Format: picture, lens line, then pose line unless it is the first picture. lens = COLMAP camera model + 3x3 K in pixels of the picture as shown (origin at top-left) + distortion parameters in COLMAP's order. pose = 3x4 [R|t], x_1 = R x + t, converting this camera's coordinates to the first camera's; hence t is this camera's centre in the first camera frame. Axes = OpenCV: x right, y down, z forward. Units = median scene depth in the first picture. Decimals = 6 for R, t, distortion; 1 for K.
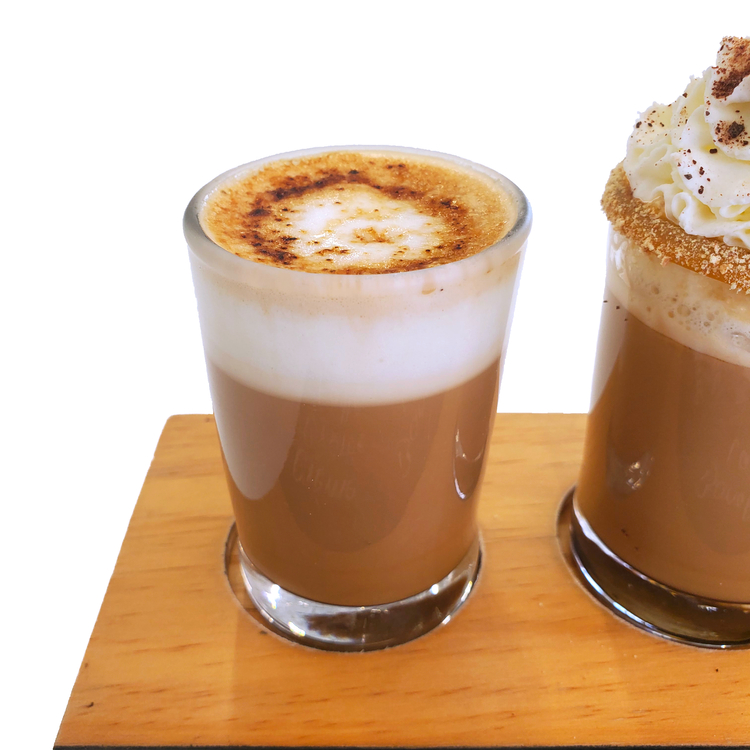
lens RADIAL K [[796.1, 0, 374.2], [0, 796.1, 375.8], [0, 0, 1]] dist [0.067916, 0.000000]
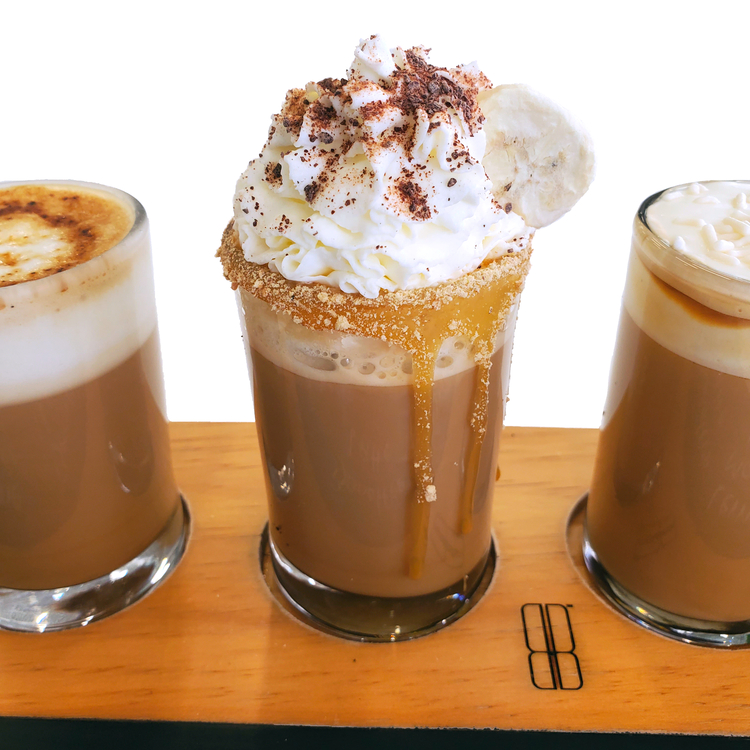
lens RADIAL K [[796.1, 0, 376.1], [0, 796.1, 377.1], [0, 0, 1]] dist [0.067916, 0.000000]
pose [[0.993185, 0.016602, -0.115357, 0.597834], [-0.019024, 0.999621, -0.019920, 0.004414], [0.114983, 0.021979, 0.993124, -0.074123]]
